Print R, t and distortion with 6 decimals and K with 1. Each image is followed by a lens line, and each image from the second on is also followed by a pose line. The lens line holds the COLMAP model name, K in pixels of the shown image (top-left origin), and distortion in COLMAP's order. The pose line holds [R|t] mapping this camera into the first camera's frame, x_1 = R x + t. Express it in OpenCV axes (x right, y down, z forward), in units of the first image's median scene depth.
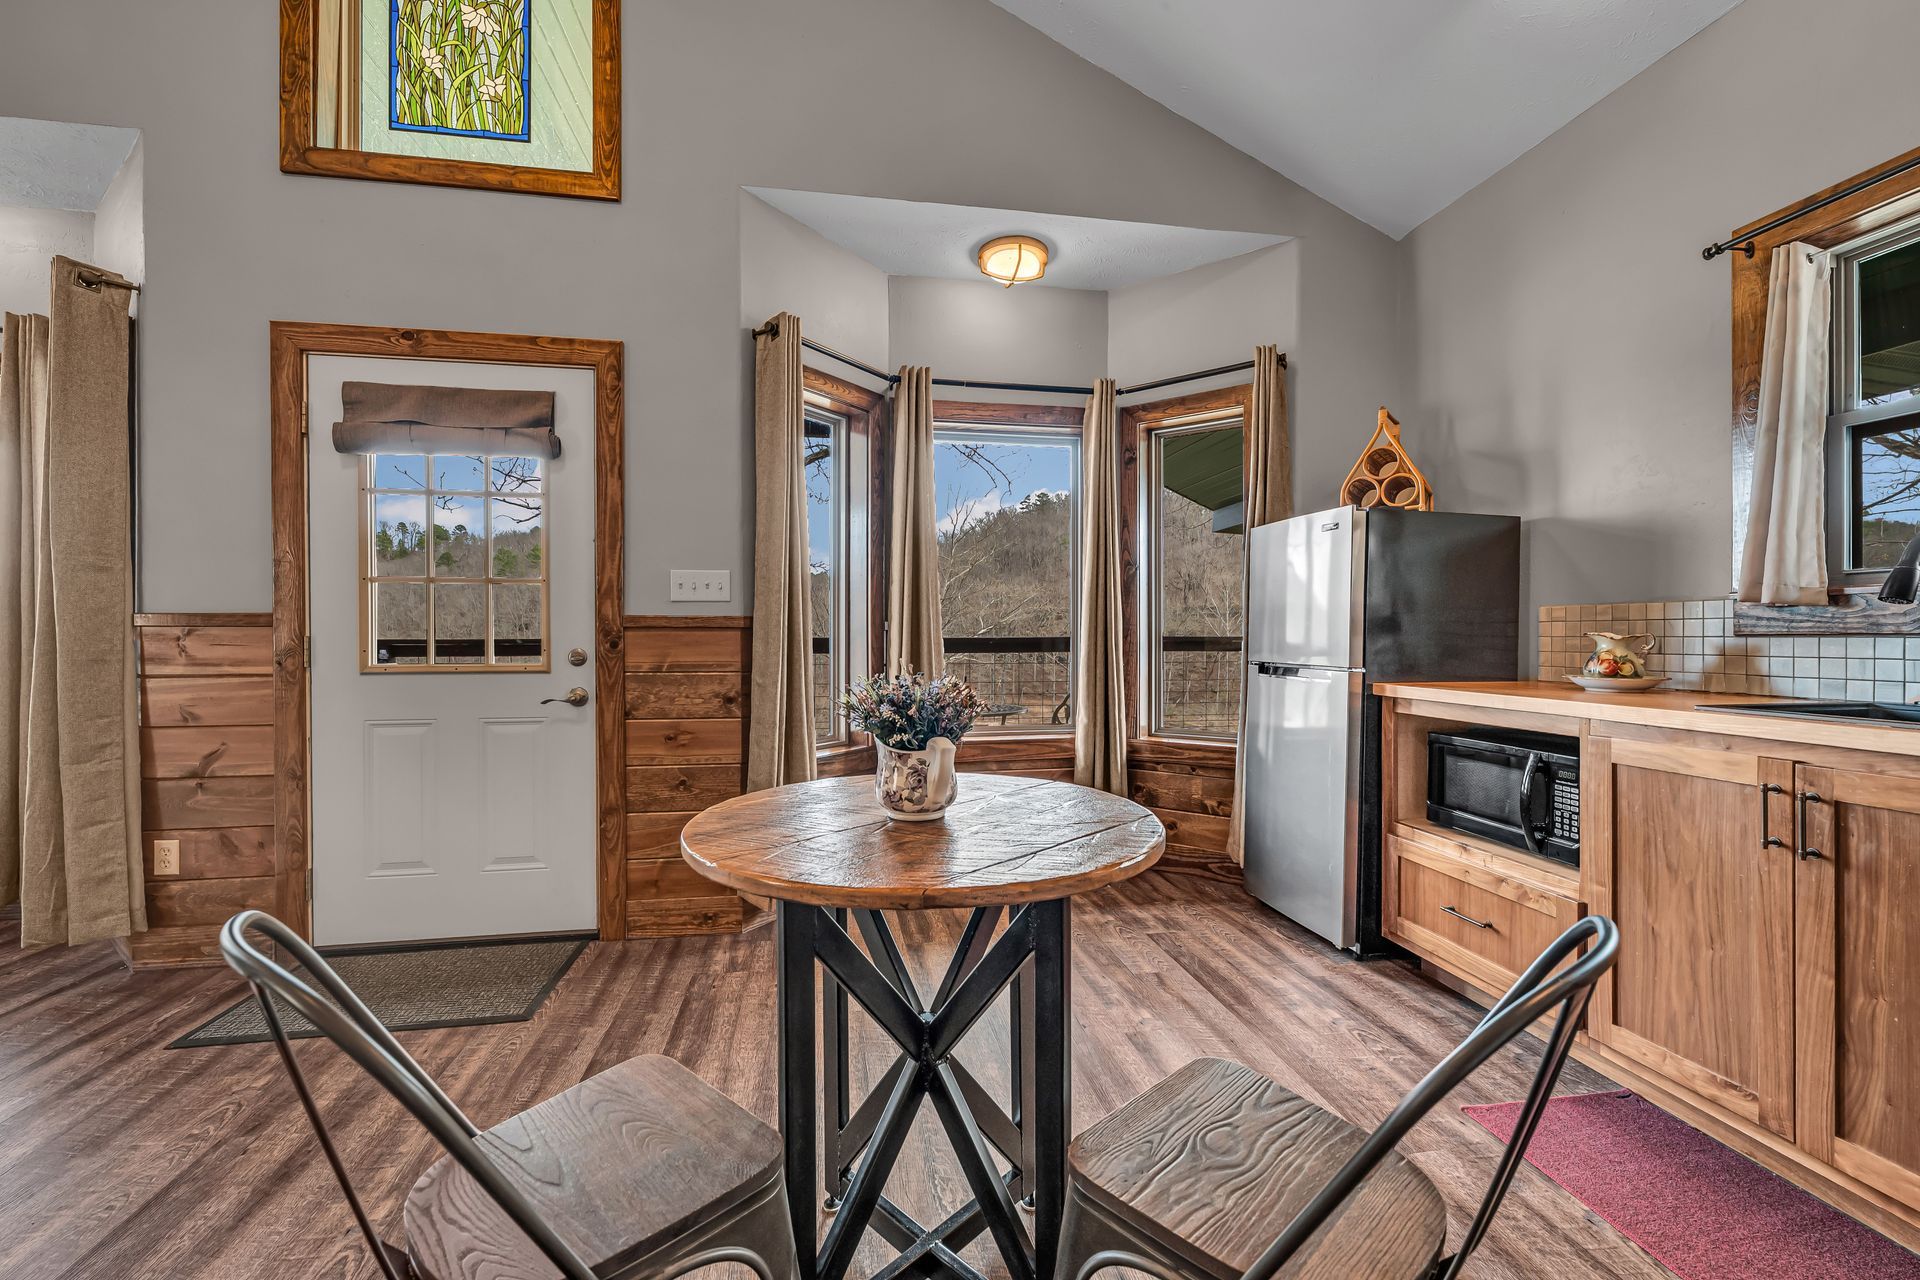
lens RADIAL K [[762.8, 0, 953.9], [0, 762.8, 636.0], [0, 0, 1]] dist [0.002300, -0.000617]
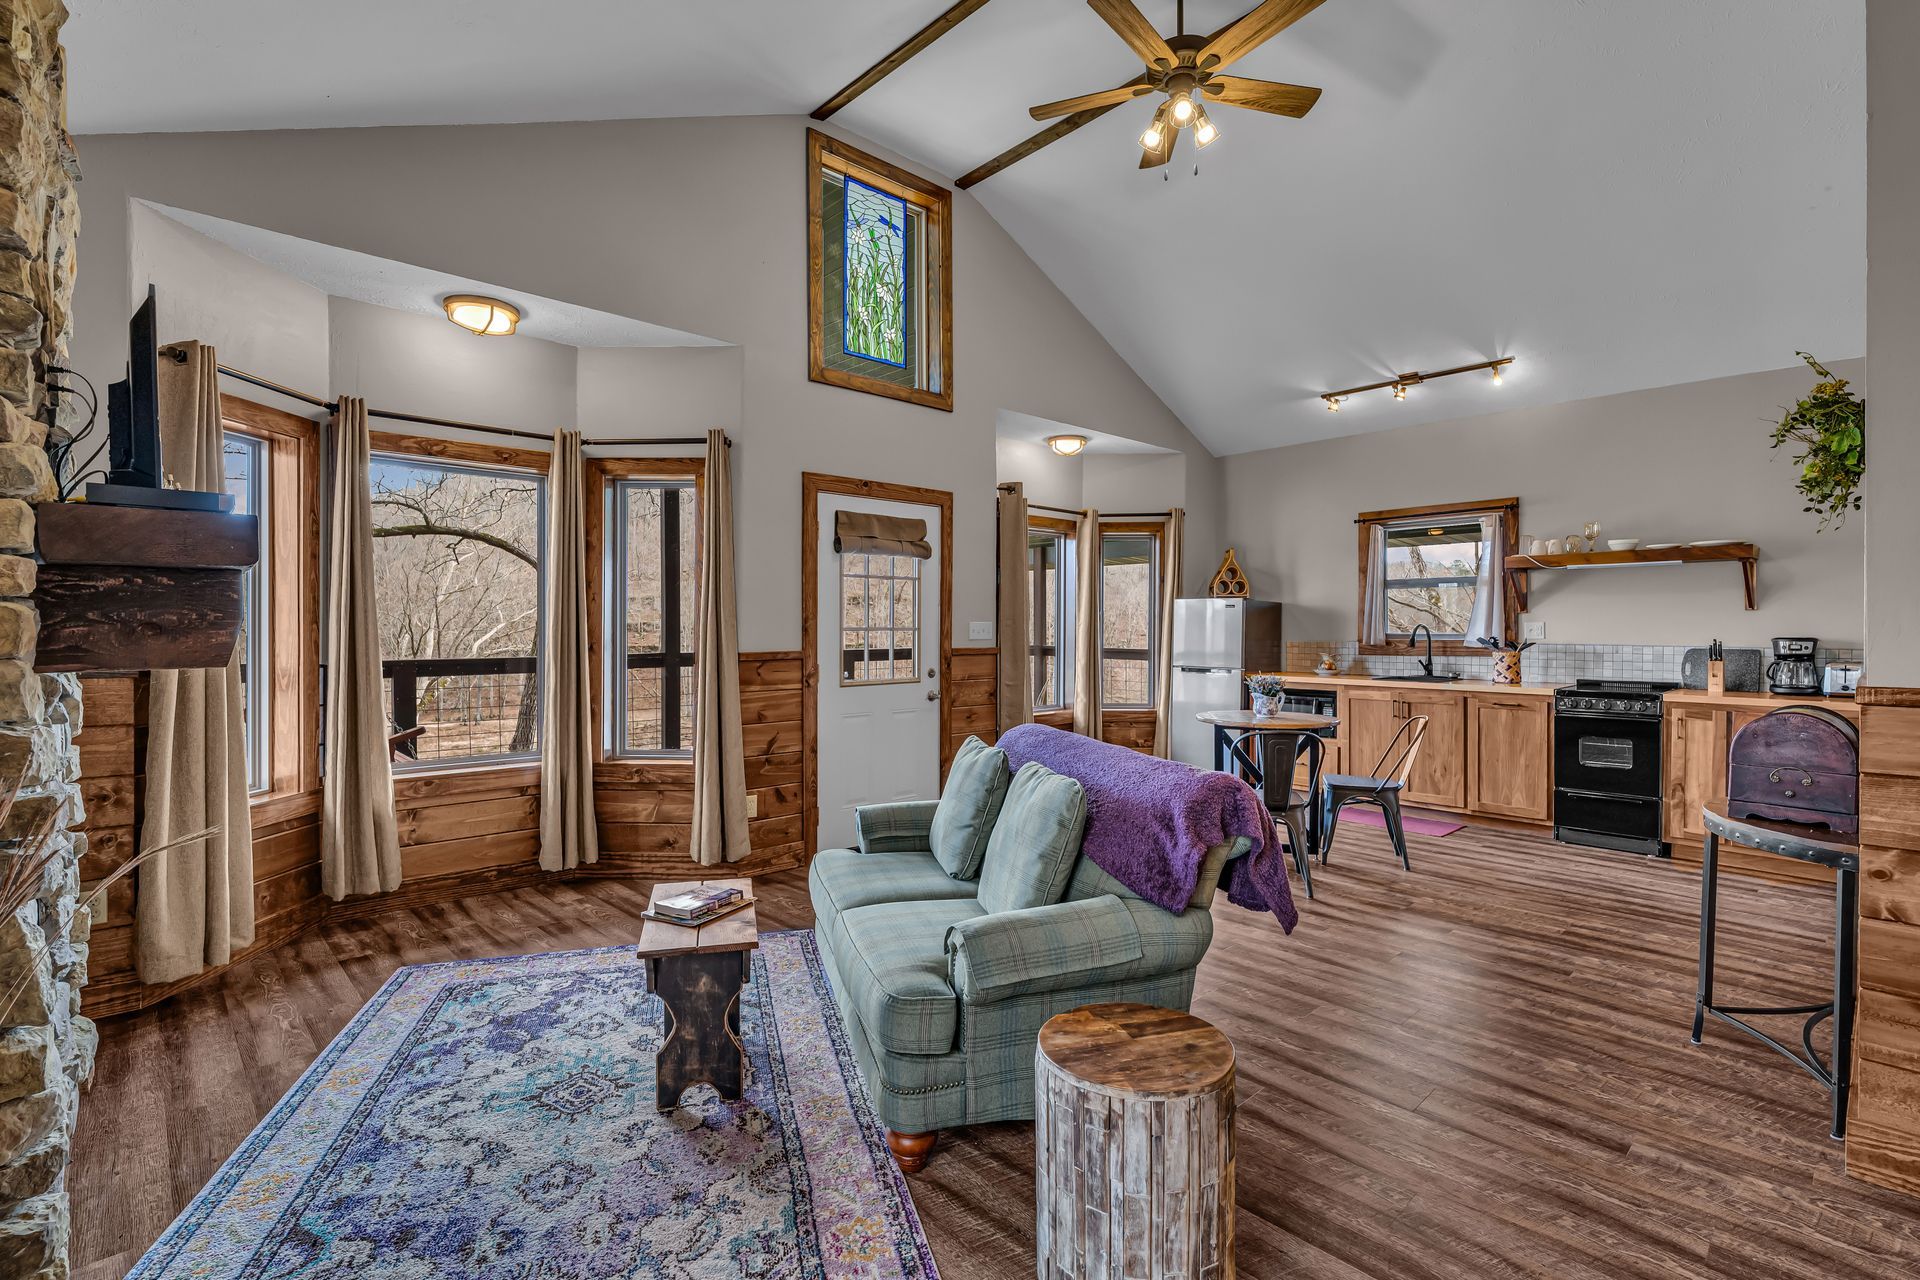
lens RADIAL K [[883.3, 0, 956.1], [0, 883.3, 638.9], [0, 0, 1]] dist [0.001977, 0.000620]
pose [[0.834266, -0.006199, 0.551327, -1.763875], [-0.000220, 0.999933, 0.011575, -0.082684], [-0.551362, -0.009778, 0.834209, -0.797320]]
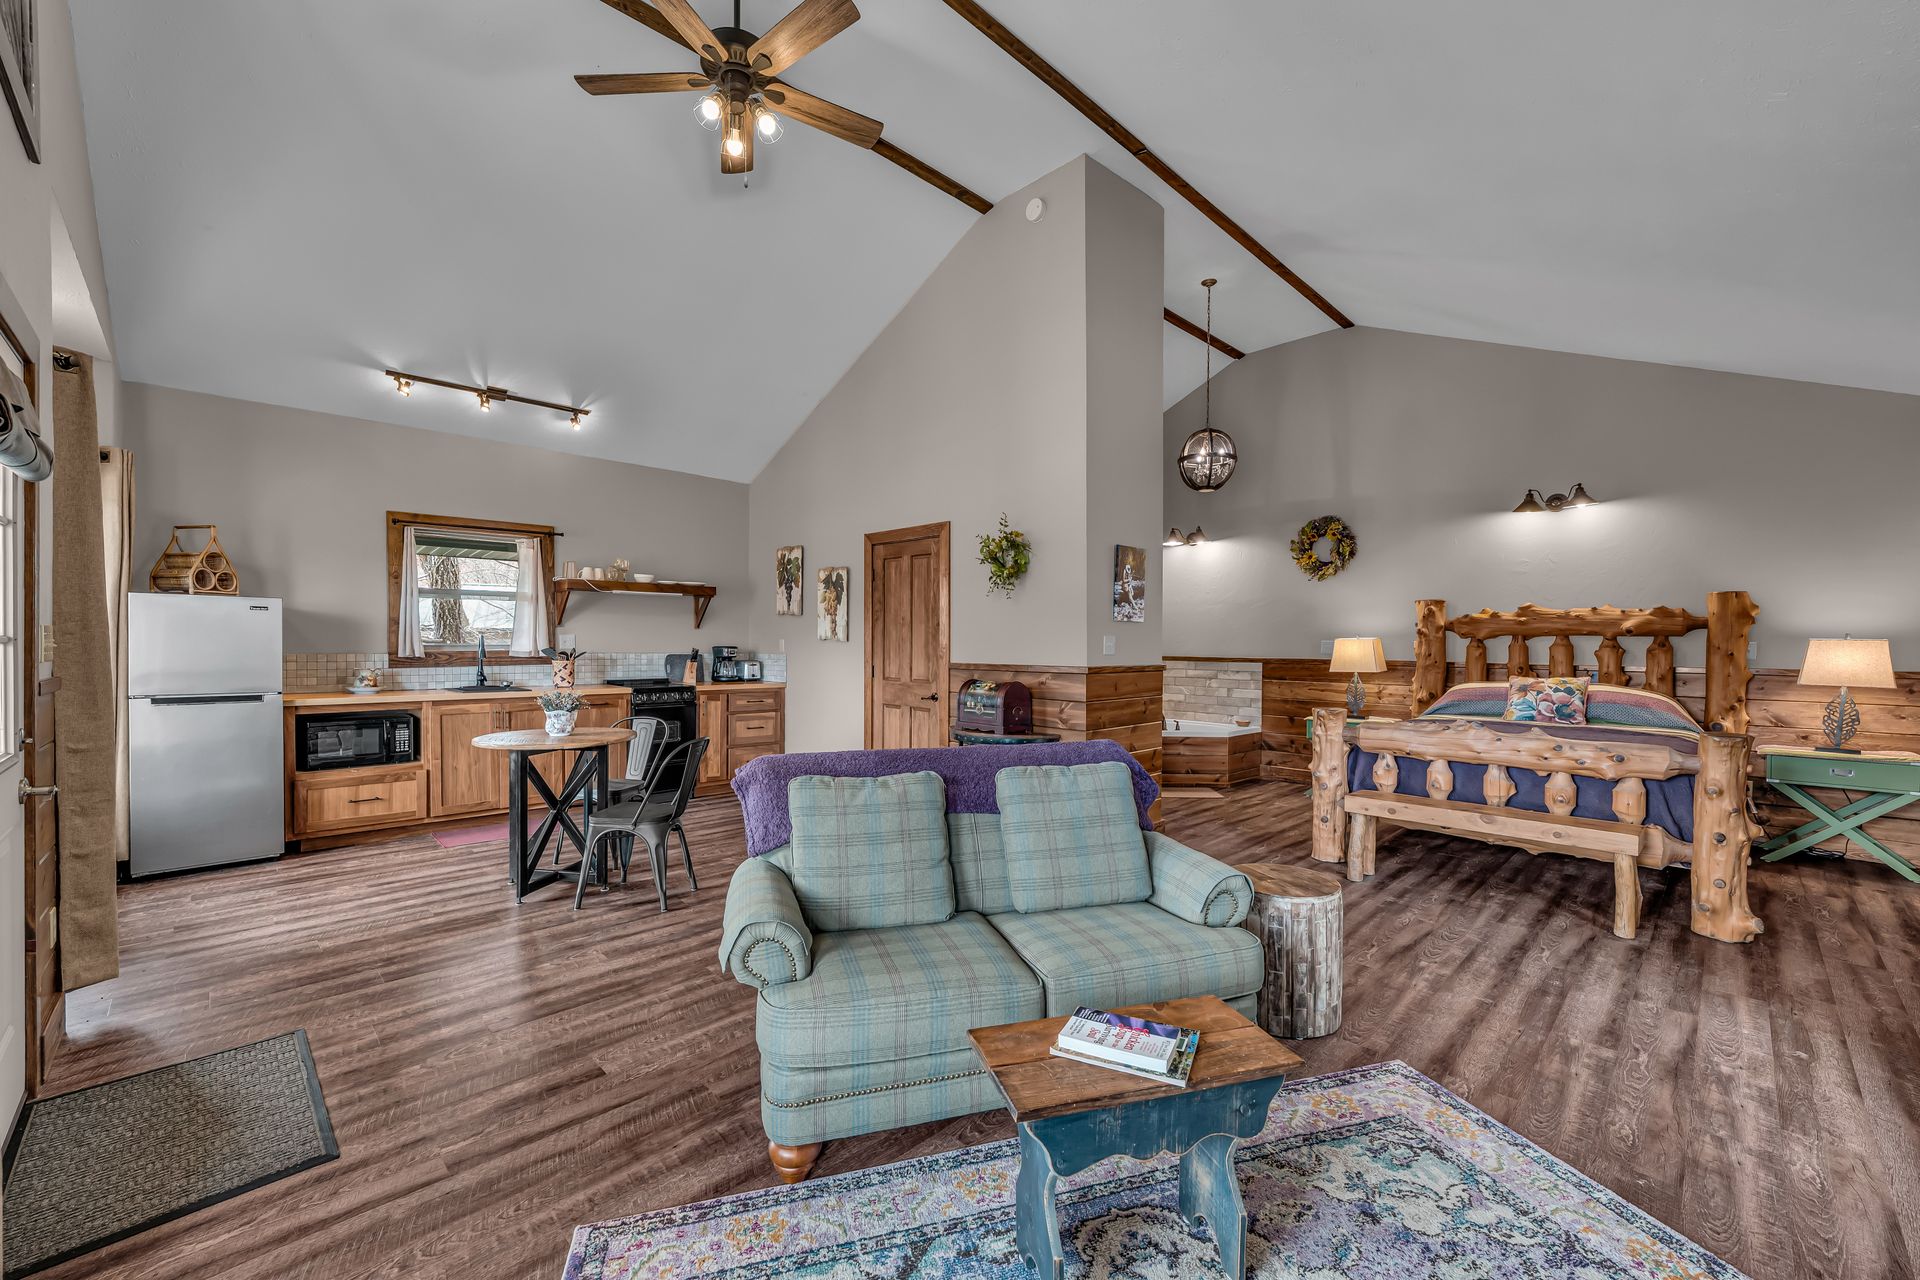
lens RADIAL K [[762.8, 0, 961.0], [0, 762.8, 655.9], [0, 0, 1]] dist [0.002300, -0.000617]
pose [[-0.573417, -0.018939, 0.819045, -1.881088], [-0.005495, 0.999799, 0.019271, -0.087080], [-0.819246, 0.006549, -0.573405, 0.760531]]
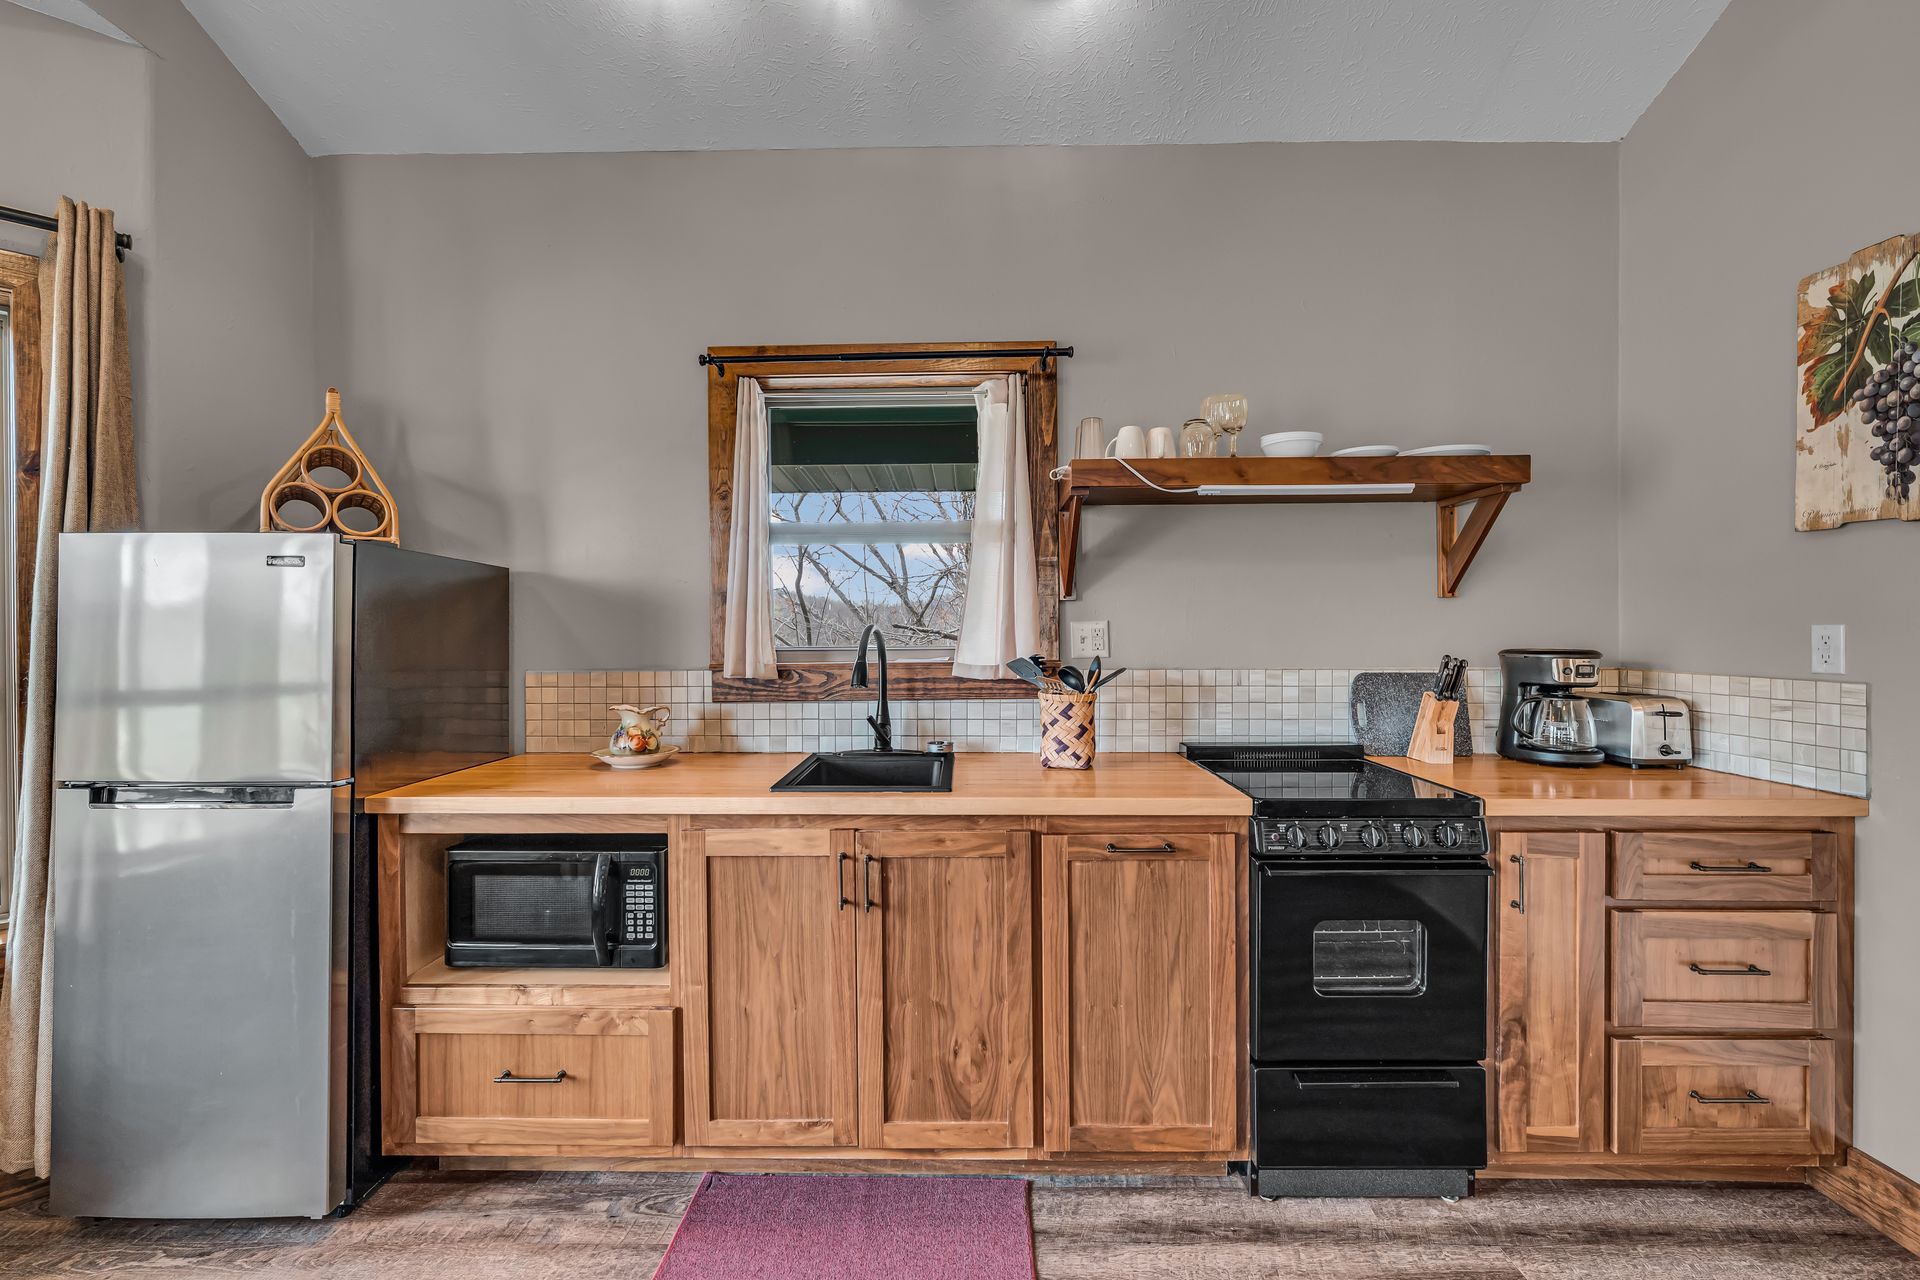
lens RADIAL K [[762.8, 0, 958.3], [0, 762.8, 639.2], [0, 0, 1]] dist [0.002300, -0.000617]
pose [[0.178178, -0.008909, 0.983958, -0.031873], [0.006098, 0.999950, 0.007949, -0.086564], [-0.983979, 0.004584, 0.178223, 0.368330]]
